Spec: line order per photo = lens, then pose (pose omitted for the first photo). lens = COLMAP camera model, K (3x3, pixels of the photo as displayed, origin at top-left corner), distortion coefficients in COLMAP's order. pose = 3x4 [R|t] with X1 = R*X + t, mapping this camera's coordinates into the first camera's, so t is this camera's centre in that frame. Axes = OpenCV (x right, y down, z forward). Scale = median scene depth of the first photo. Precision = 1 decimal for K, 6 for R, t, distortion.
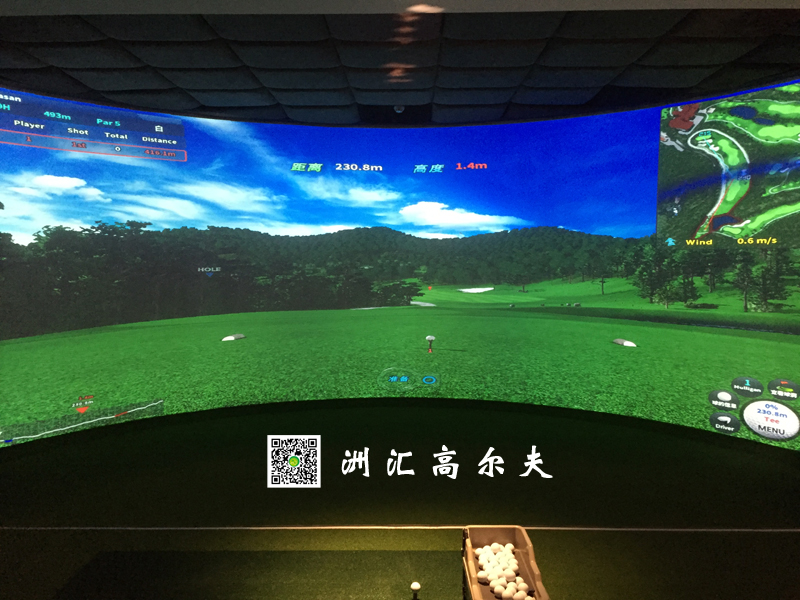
lens RADIAL K [[691.0, 0, 401.7], [0, 691.0, 296.5], [0, 0, 1]] dist [0.123362, -0.167627]
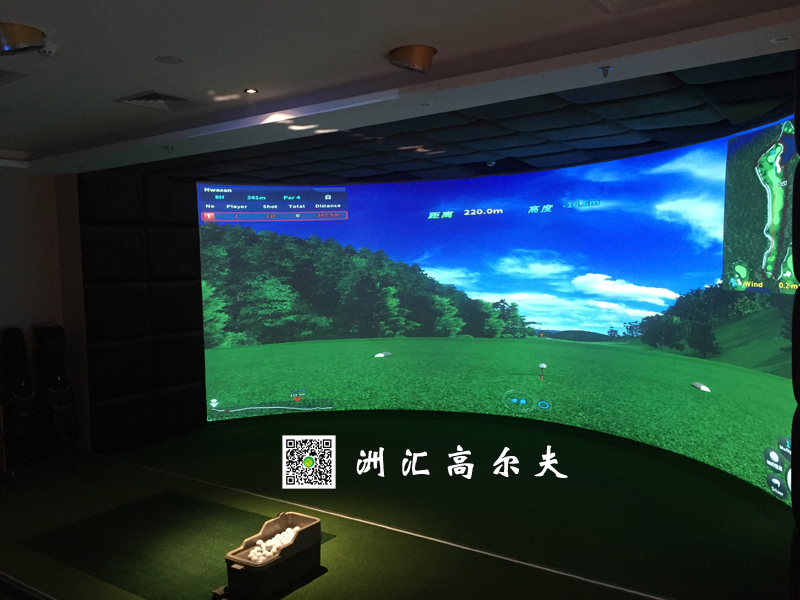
lens RADIAL K [[691.0, 0, 401.7], [0, 691.0, 296.5], [0, 0, 1]] dist [0.123362, -0.167627]
pose [[0.821045, 0.012318, -0.570731, 0.570671], [-0.012678, 0.999914, 0.003342, -0.058473], [0.570723, 0.004492, 0.821131, -0.012010]]
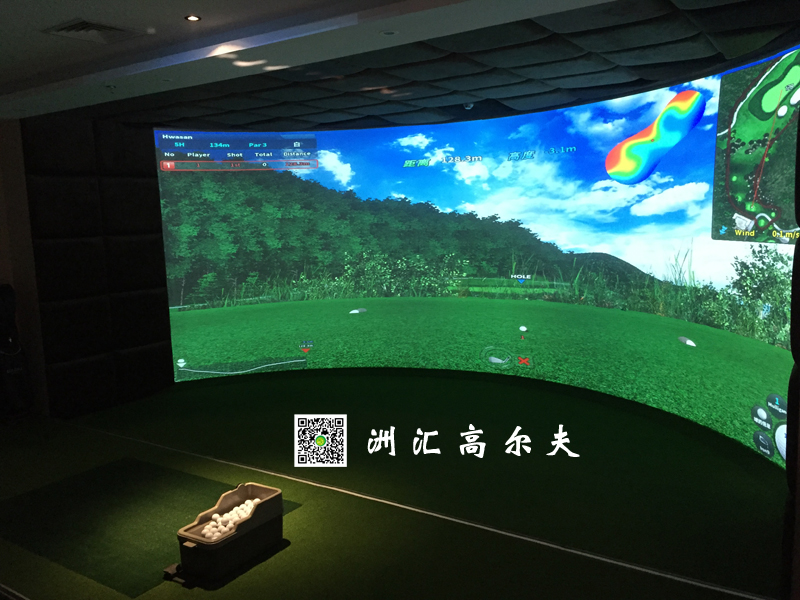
lens RADIAL K [[691.0, 0, 401.7], [0, 691.0, 296.5], [0, 0, 1]] dist [0.123362, -0.167627]
pose [[0.833247, 0.042073, -0.551298, 0.551580], [-0.003363, 0.997468, 0.071040, -0.059390], [0.552891, -0.057340, 0.831278, 0.049816]]
